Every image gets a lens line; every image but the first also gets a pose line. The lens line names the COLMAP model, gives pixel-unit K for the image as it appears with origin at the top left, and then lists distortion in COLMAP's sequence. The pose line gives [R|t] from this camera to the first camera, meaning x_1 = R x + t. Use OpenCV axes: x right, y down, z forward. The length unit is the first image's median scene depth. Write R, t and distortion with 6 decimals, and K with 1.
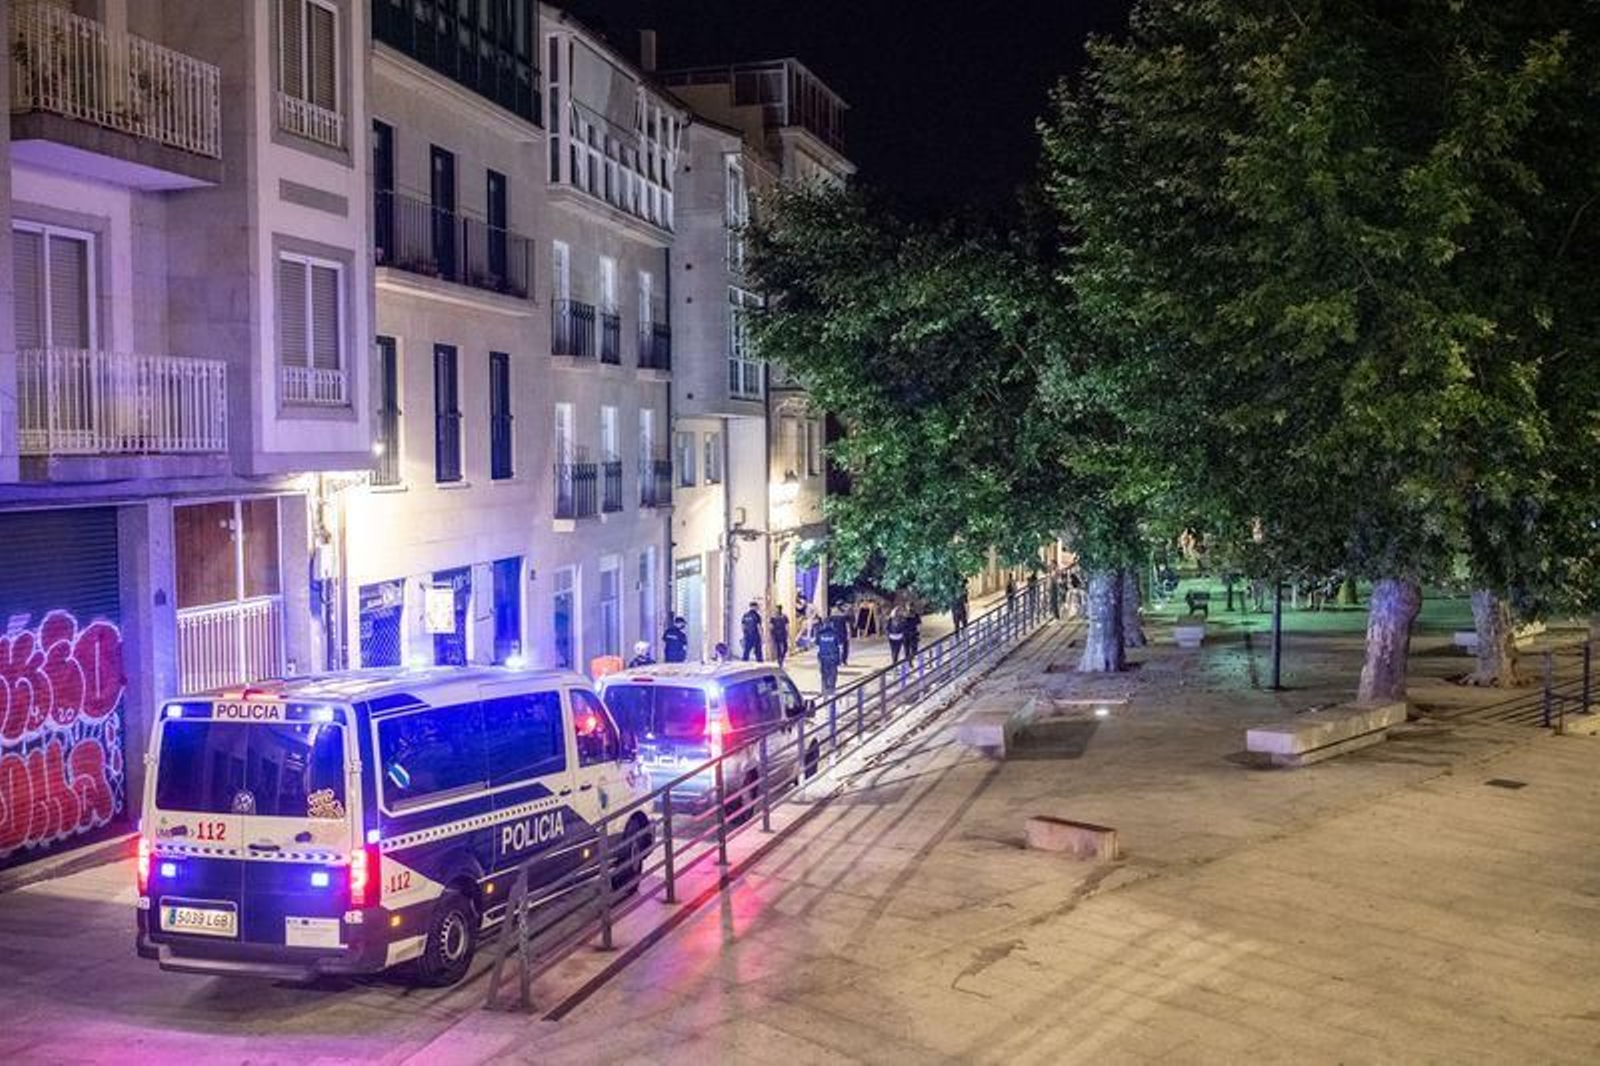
lens RADIAL K [[1822.3, 0, 801.5], [0, 1822.3, 525.2], [0, 0, 1]] dist [-0.060103, 0.000000]
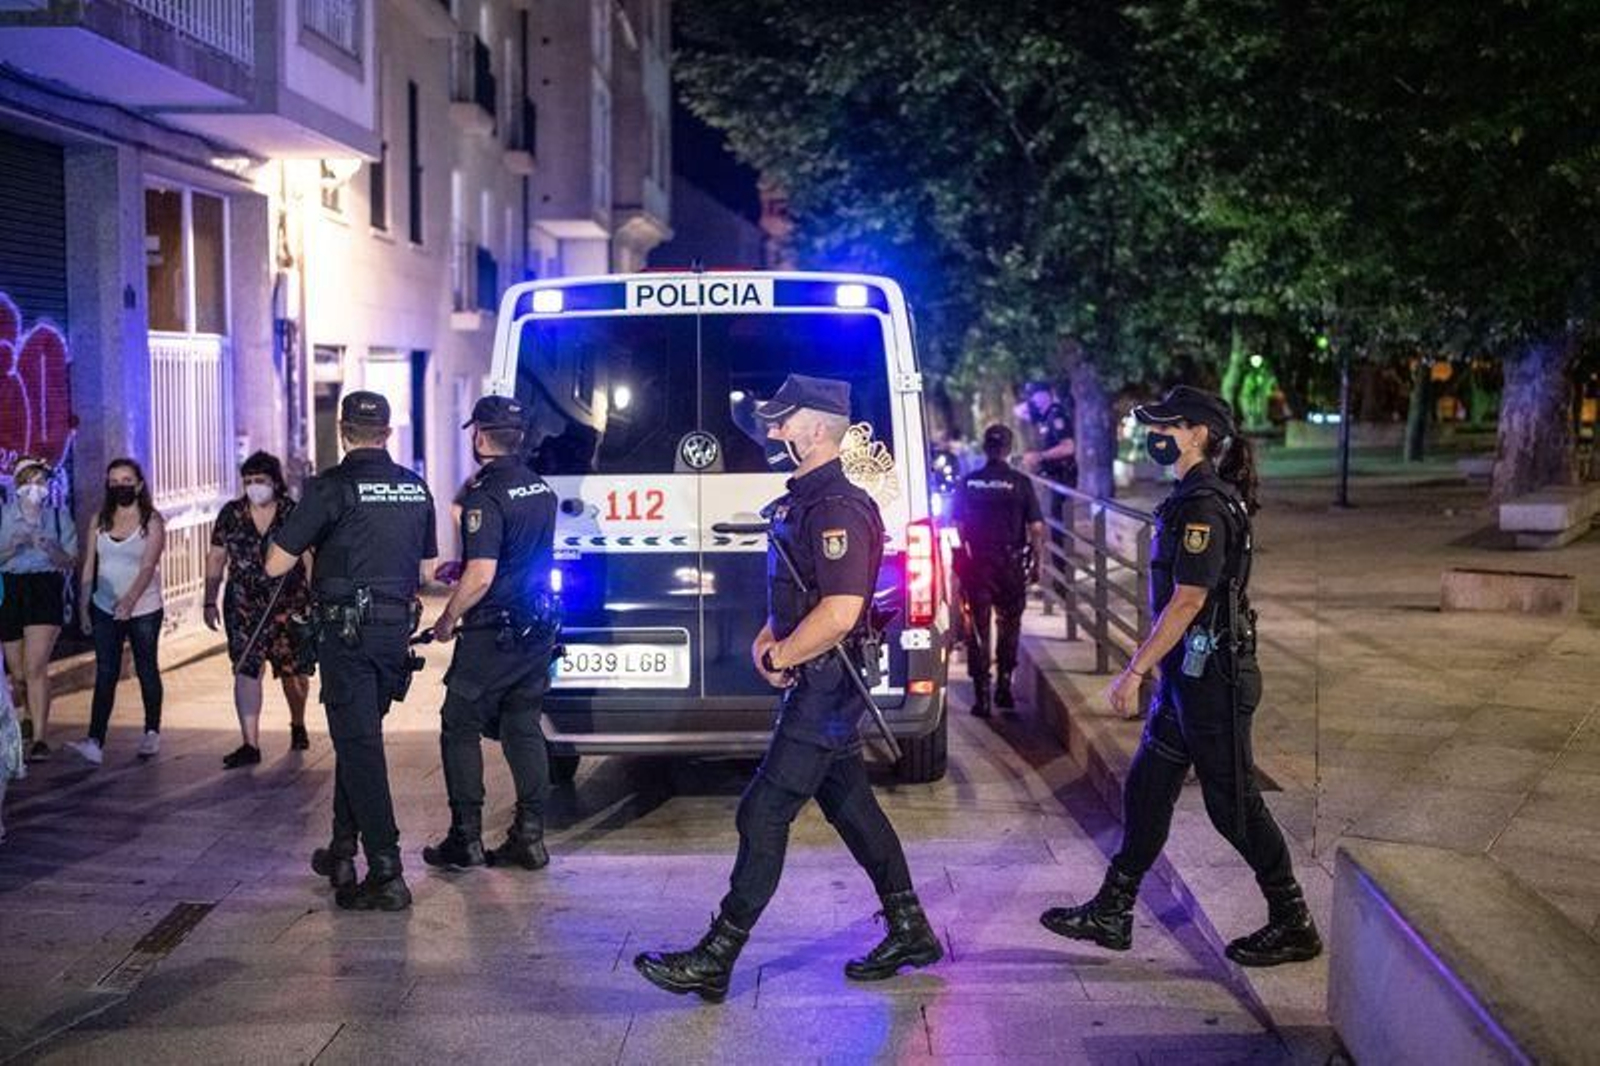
lens RADIAL K [[1822.3, 0, 798.9], [0, 1822.3, 541.4], [0, 0, 1]] dist [-0.060103, 0.000000]
pose [[0.965041, -0.008007, 0.261976, -0.306275], [0.002095, 0.999737, 0.022838, 0.120397], [-0.262090, -0.021491, 0.964804, 0.312940]]
